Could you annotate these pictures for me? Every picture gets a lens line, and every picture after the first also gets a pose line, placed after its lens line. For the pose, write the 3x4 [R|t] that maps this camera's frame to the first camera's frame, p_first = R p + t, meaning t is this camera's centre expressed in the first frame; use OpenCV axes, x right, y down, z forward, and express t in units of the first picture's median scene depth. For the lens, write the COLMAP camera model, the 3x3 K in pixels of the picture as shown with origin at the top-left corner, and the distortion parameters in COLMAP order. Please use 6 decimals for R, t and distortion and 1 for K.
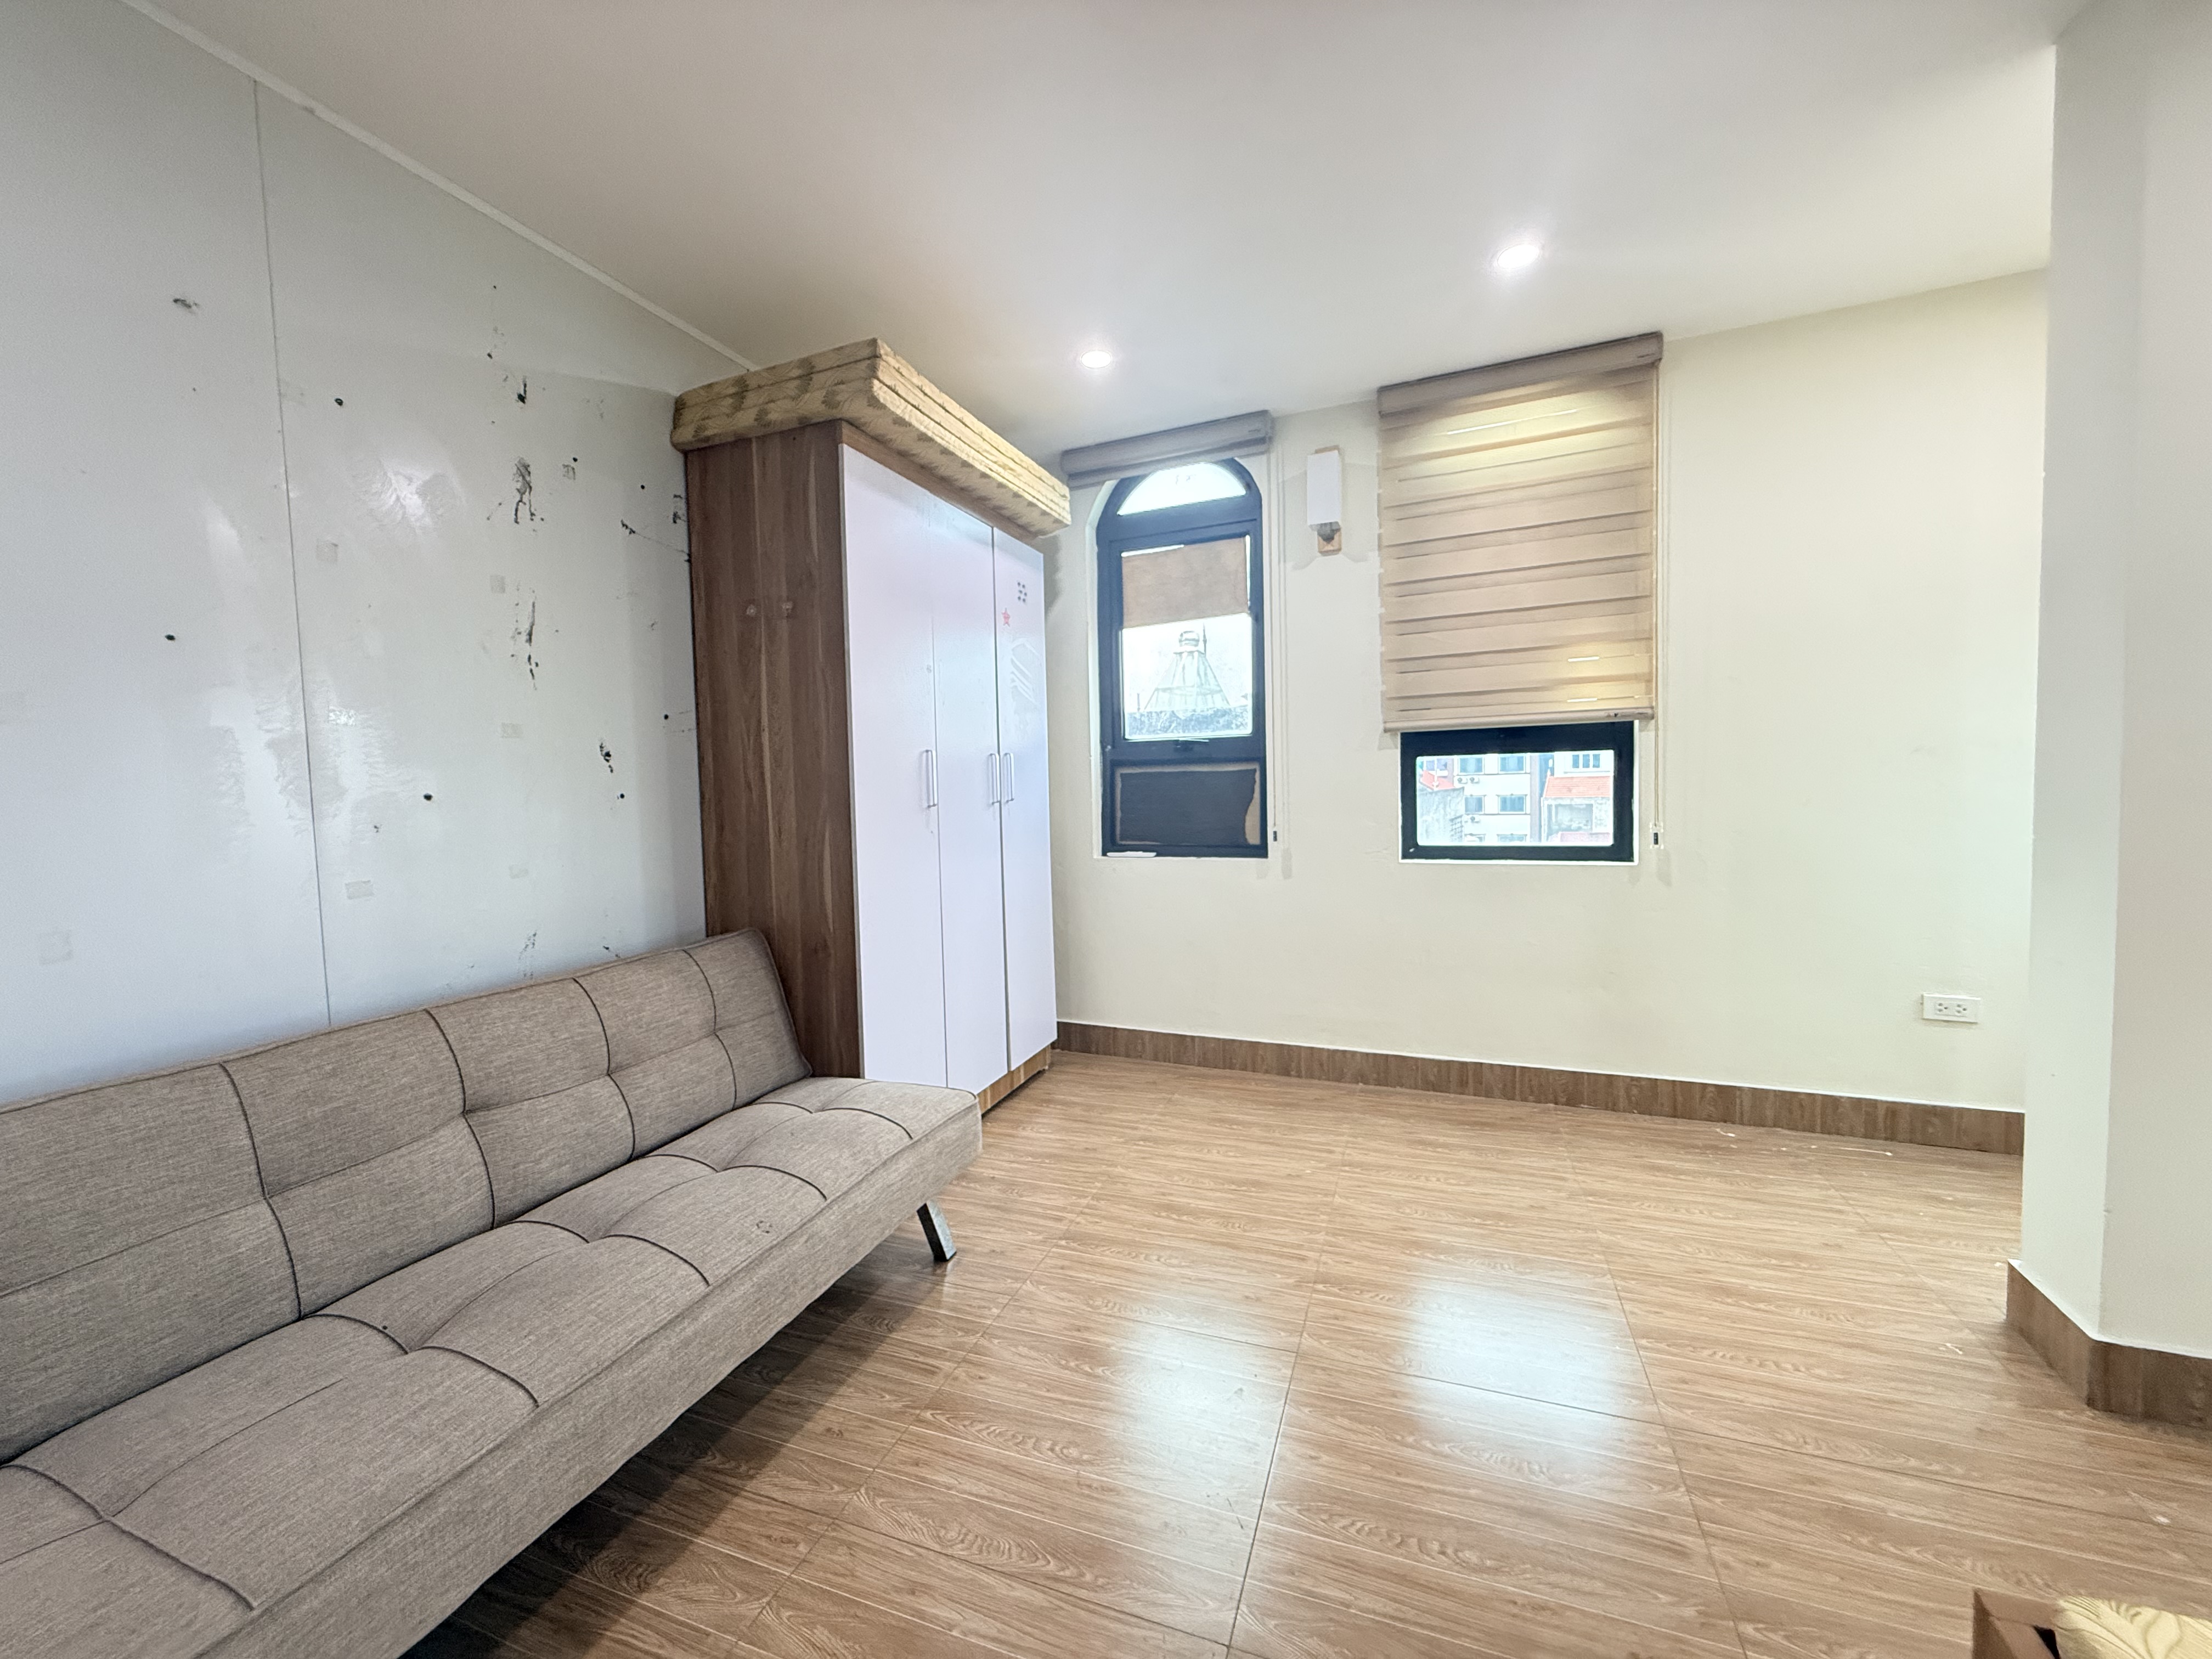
lens RADIAL K [[878.9, 0, 1099.6], [0, 878.9, 831.1], [0, 0, 1]] dist [-0.001294, -0.000357]
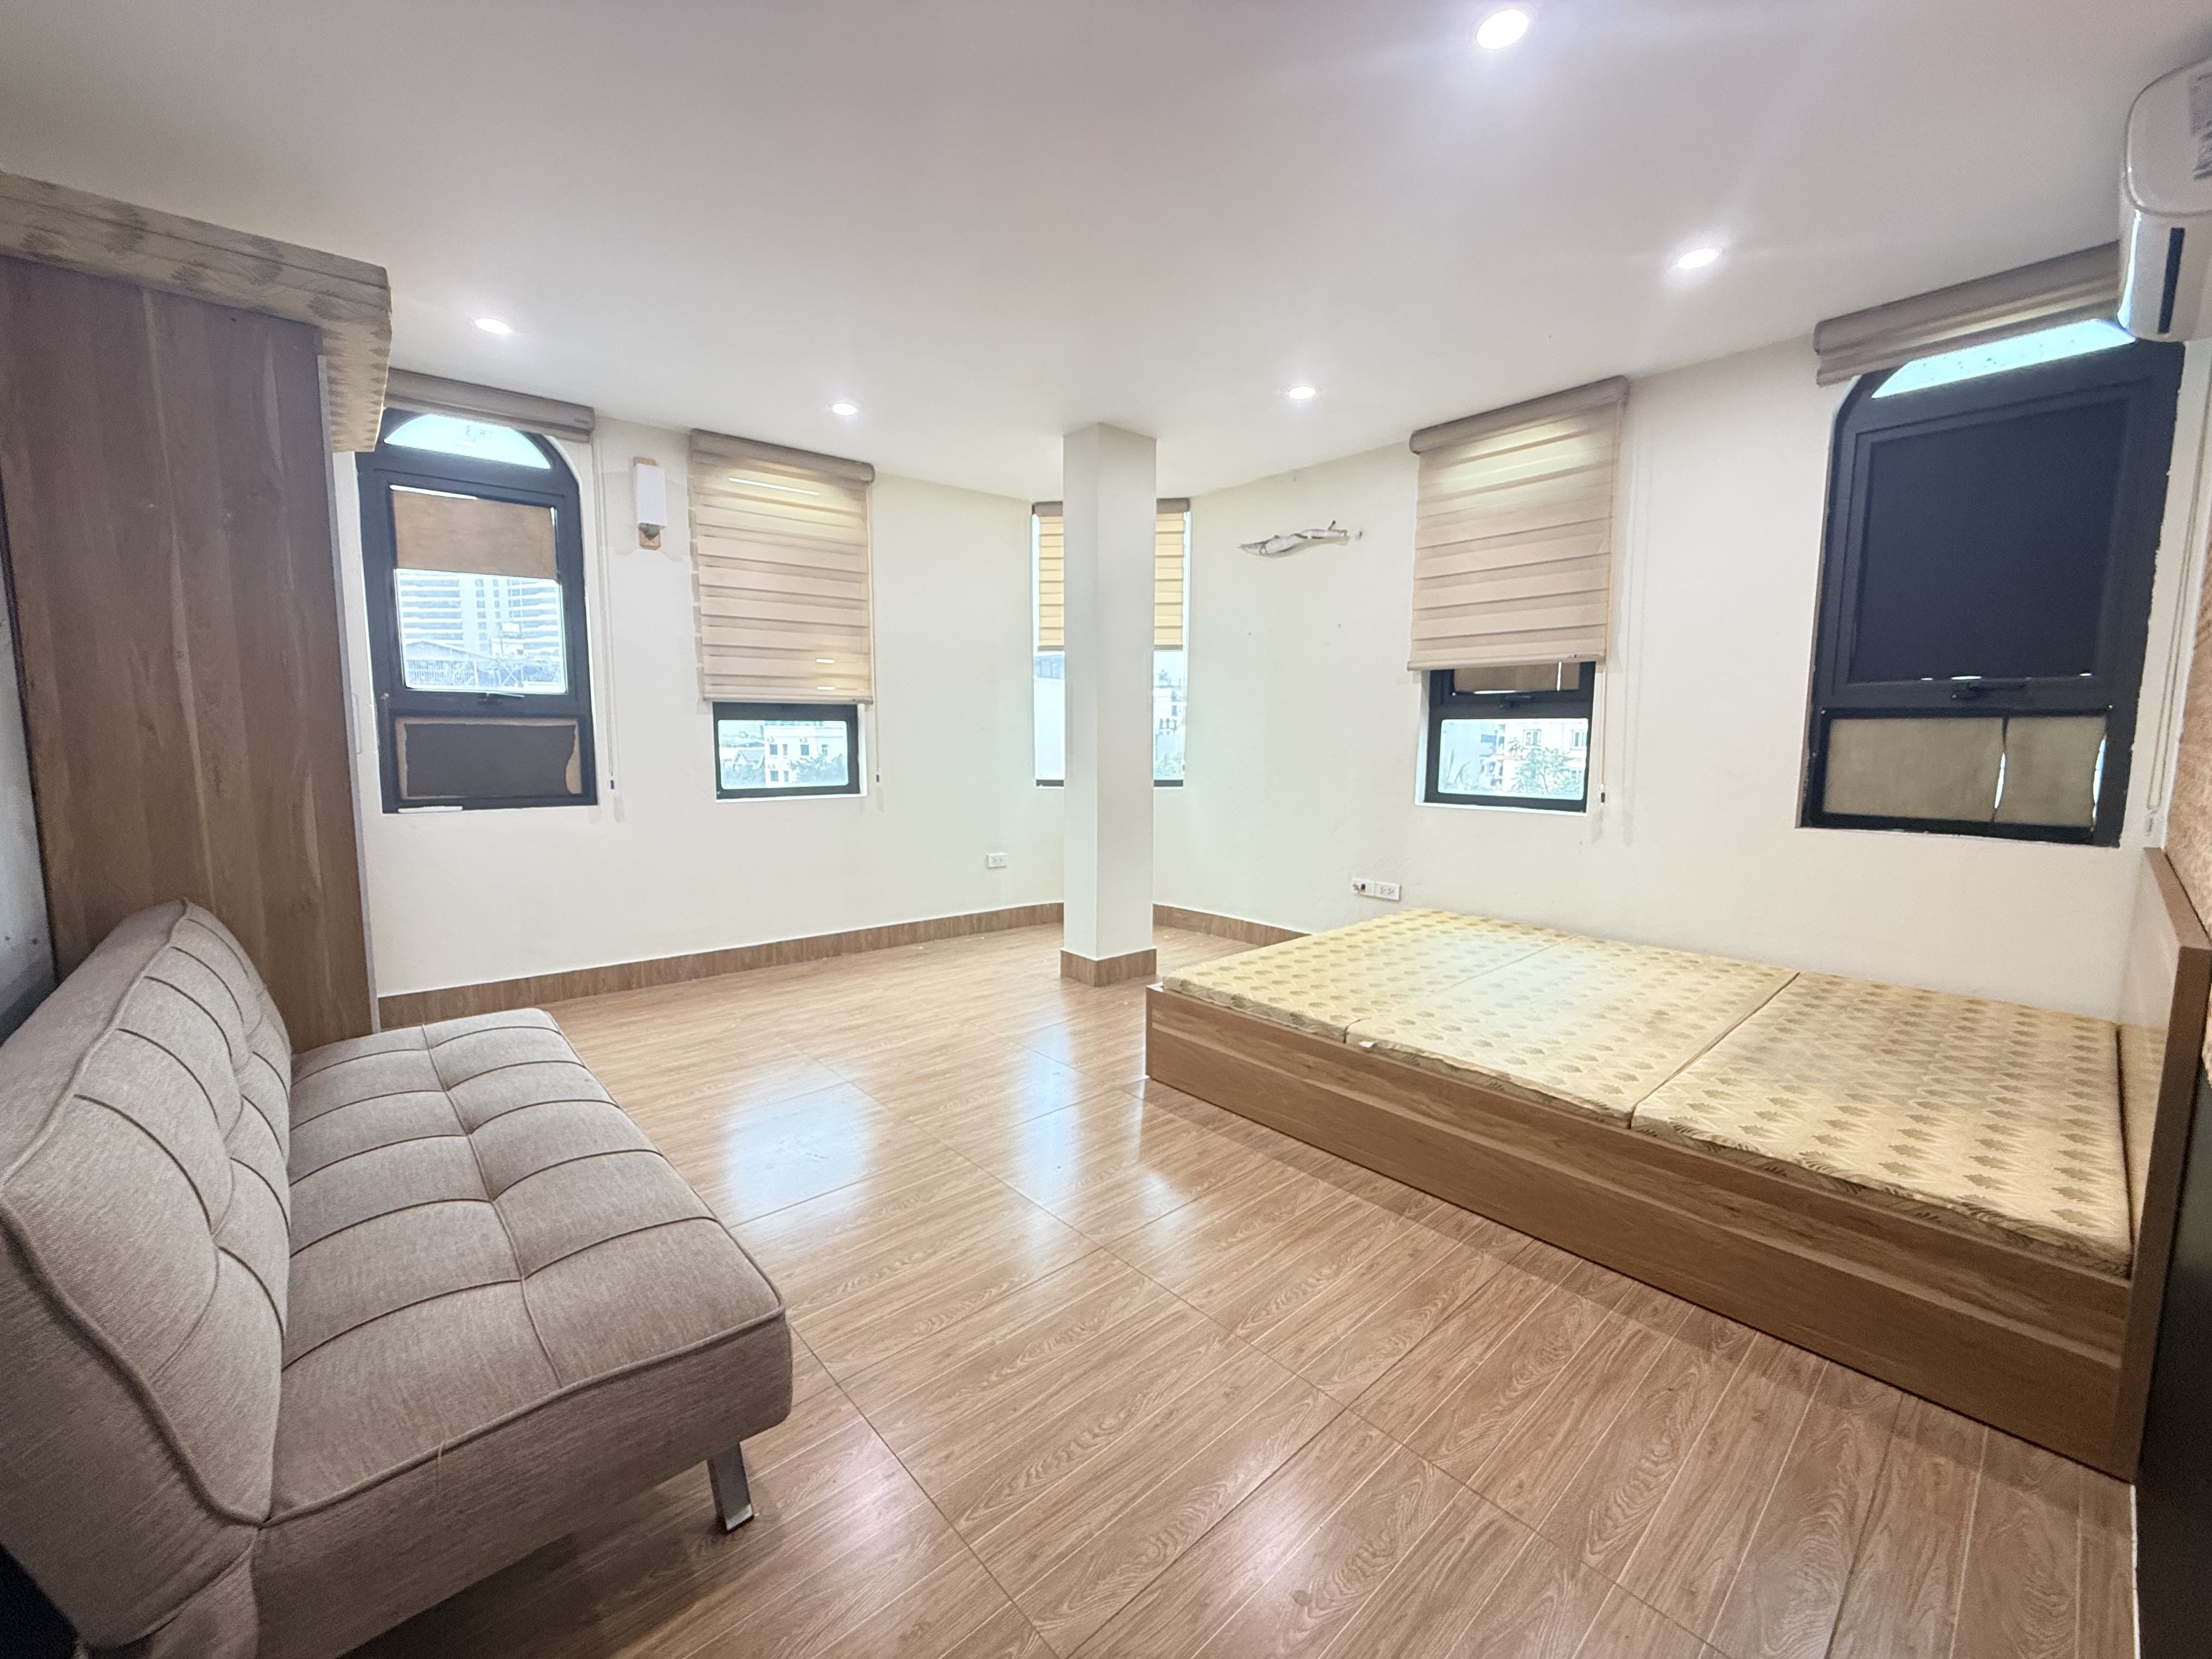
lens RADIAL K [[878.9, 0, 1099.6], [0, 878.9, 831.1], [0, 0, 1]] dist [-0.001294, -0.000357]
pose [[0.465648, -0.067242, 0.882412, -0.565338], [0.033704, 0.997733, 0.058244, 0.022825], [-0.884328, 0.002619, 0.466859, -0.112461]]
